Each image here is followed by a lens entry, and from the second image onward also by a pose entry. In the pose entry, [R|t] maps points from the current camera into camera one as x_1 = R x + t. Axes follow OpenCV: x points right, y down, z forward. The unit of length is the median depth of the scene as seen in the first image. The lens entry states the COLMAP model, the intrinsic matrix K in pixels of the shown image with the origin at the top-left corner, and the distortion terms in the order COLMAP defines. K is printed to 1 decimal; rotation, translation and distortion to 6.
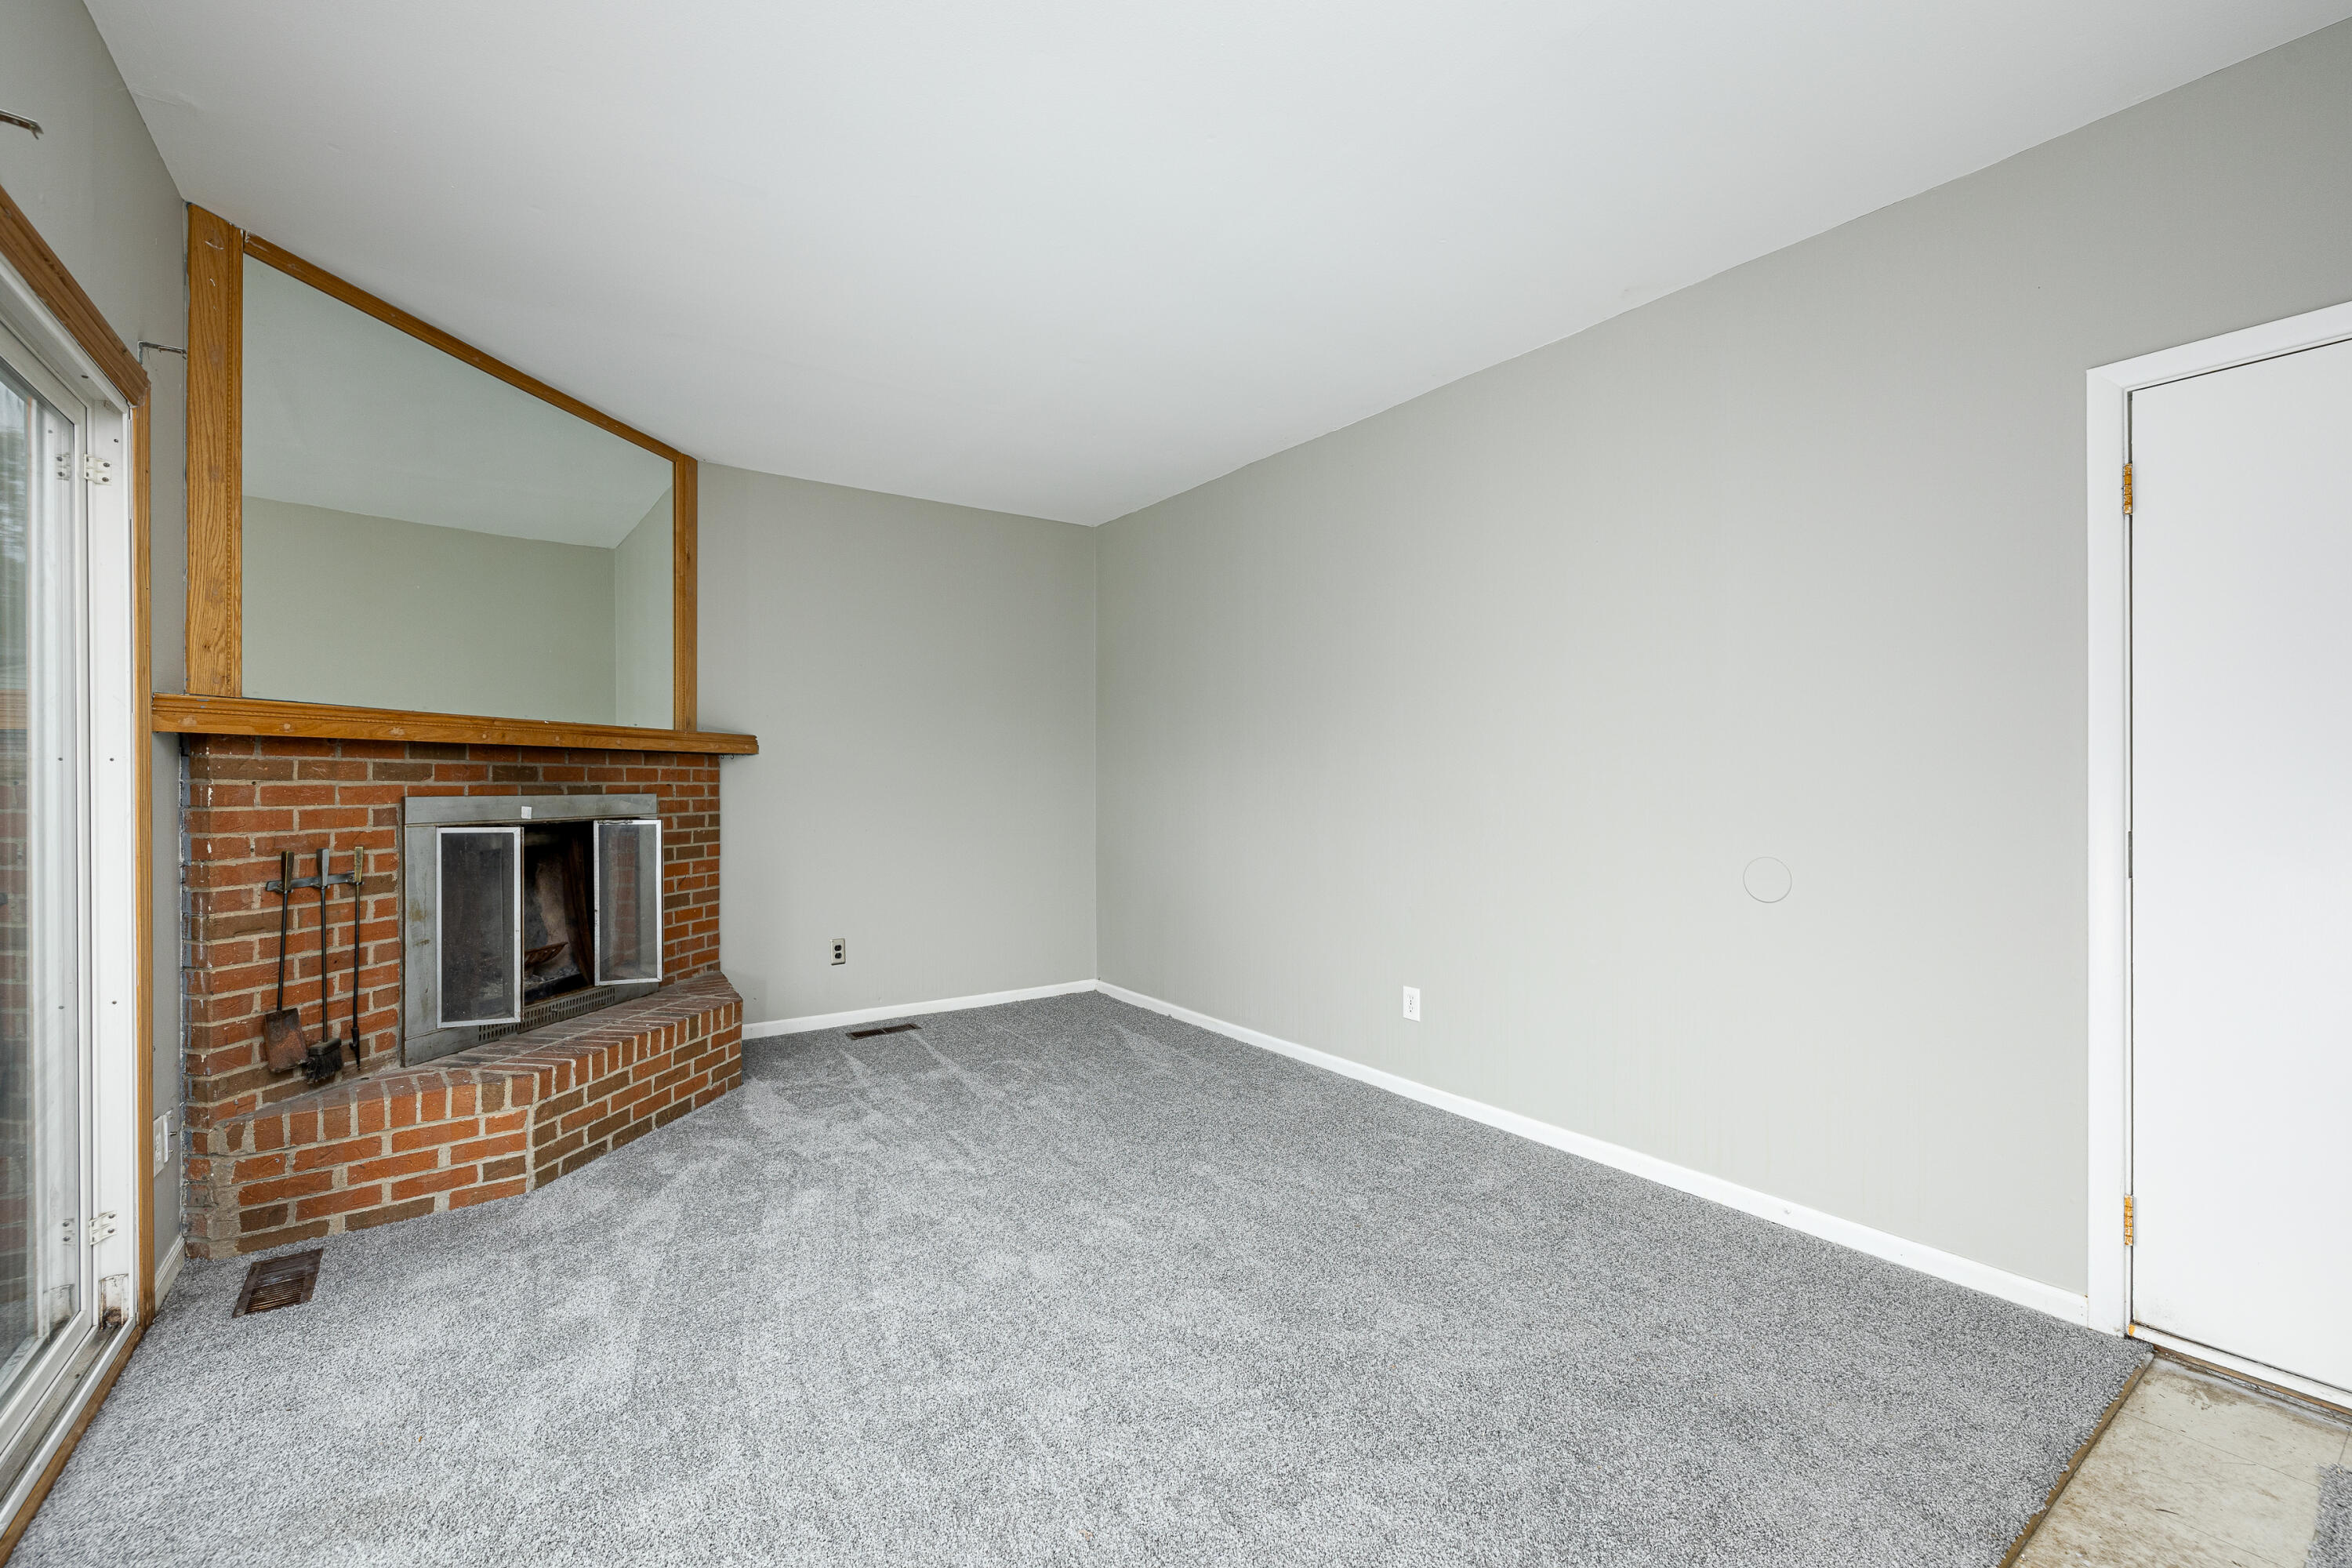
lens RADIAL K [[987.9, 0, 1172.7], [0, 987.9, 784.2], [0, 0, 1]] dist [-0.001924, -0.000175]
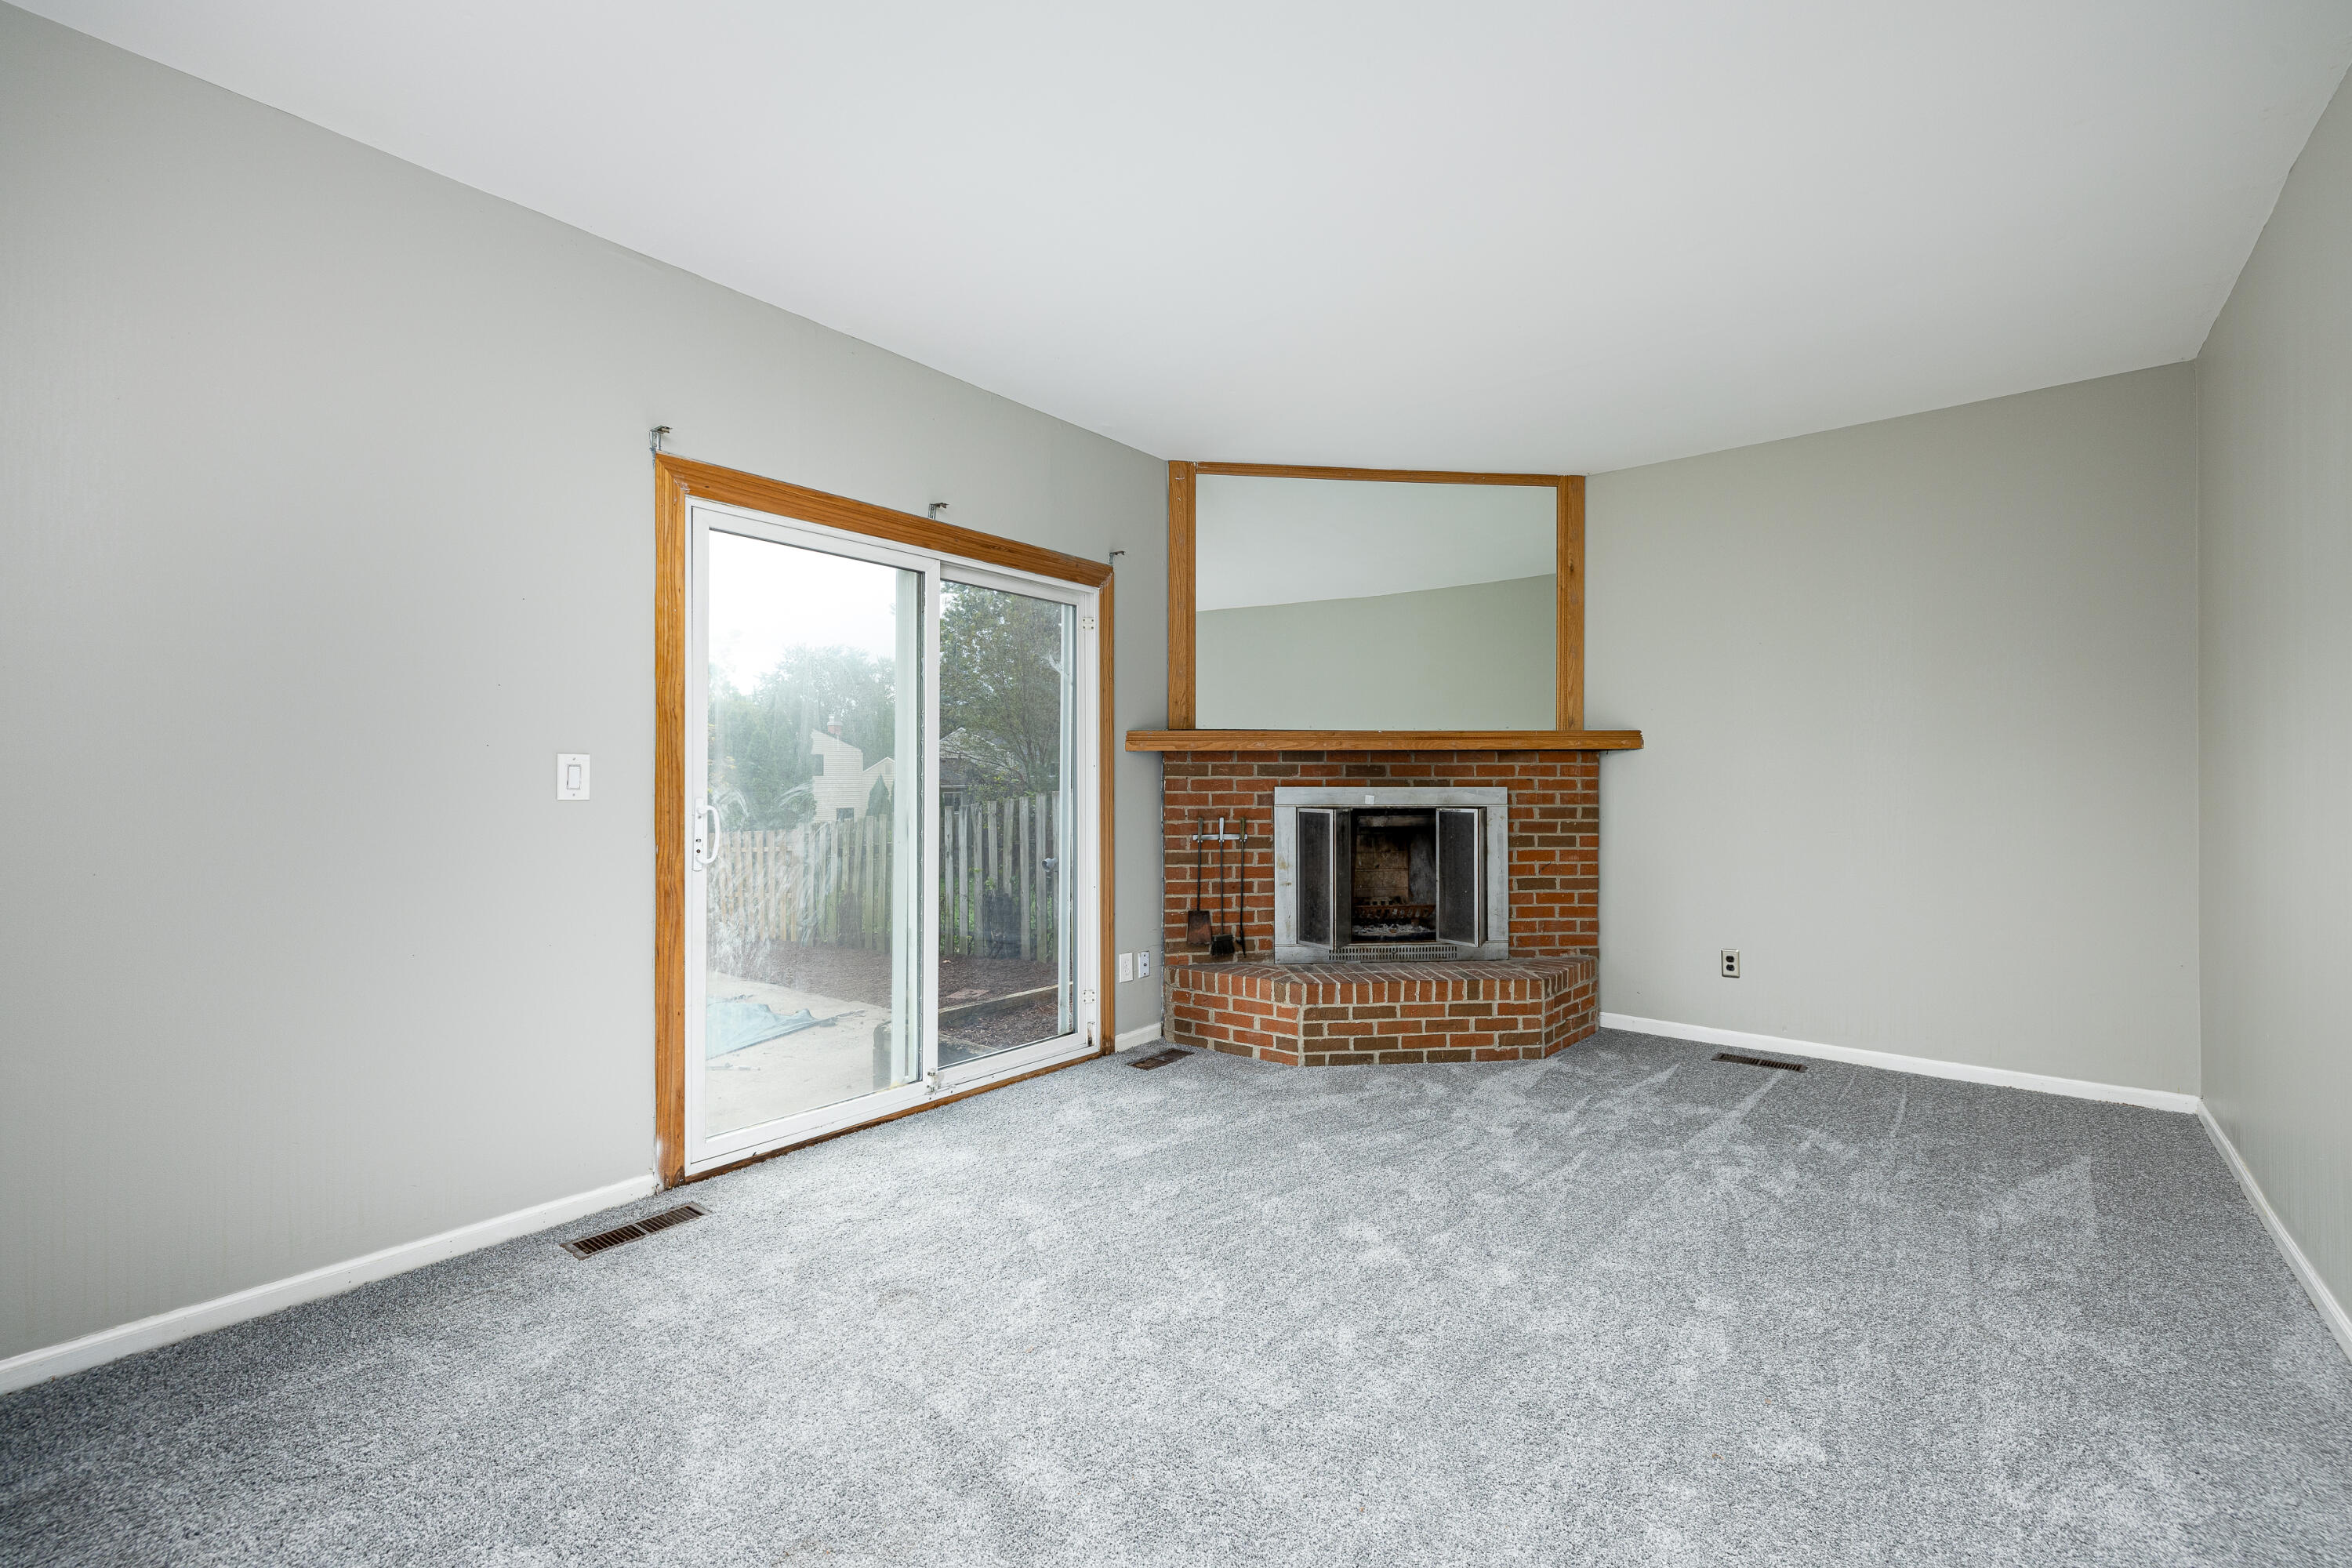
lens RADIAL K [[987.9, 0, 1177.8], [0, 987.9, 782.0], [0, 0, 1]] dist [-0.001924, -0.000175]
pose [[0.273893, 0.000839, -0.961760, 0.585696], [-0.000279, 1.000000, 0.000792, 0.003913], [0.961760, 0.000051, 0.273893, 0.393064]]
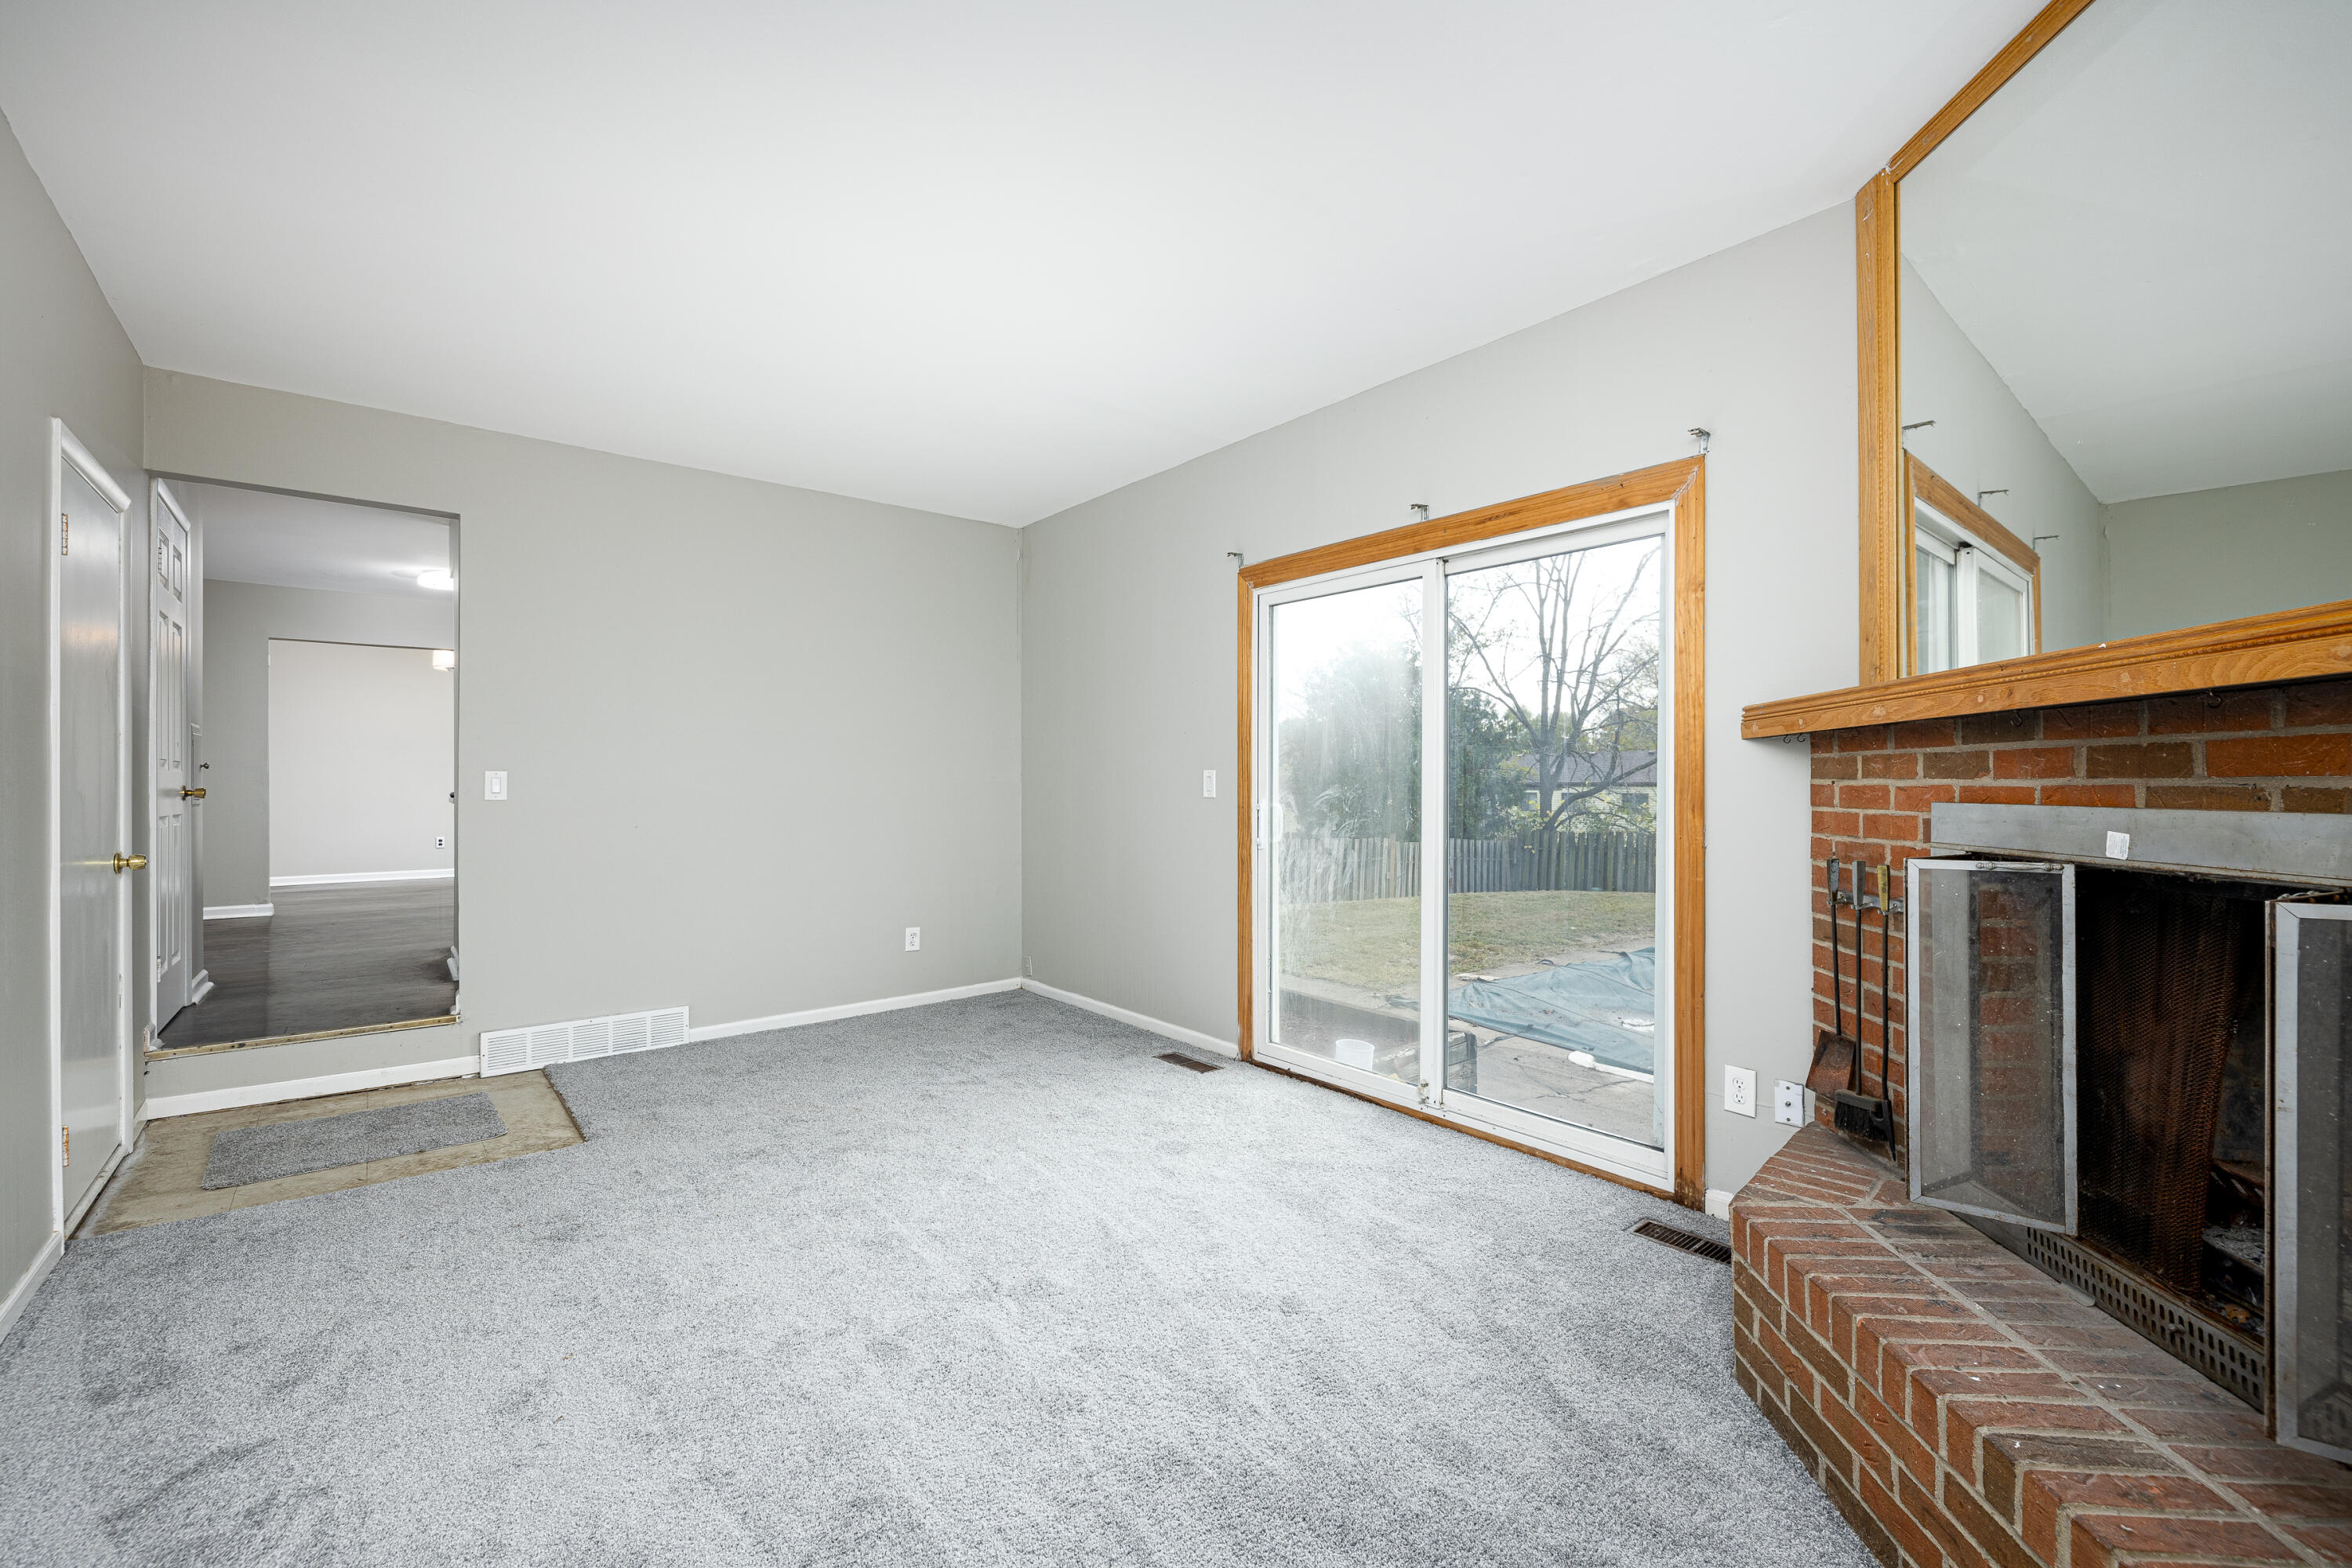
lens RADIAL K [[987.9, 0, 1177.6], [0, 987.9, 782.9], [0, 0, 1]] dist [-0.001924, -0.000175]
pose [[-0.997873, -0.000710, -0.065182, -0.194707], [-0.000638, 0.999999, -0.001128, 0.000570], [0.065183, -0.001084, -0.997873, 1.476344]]
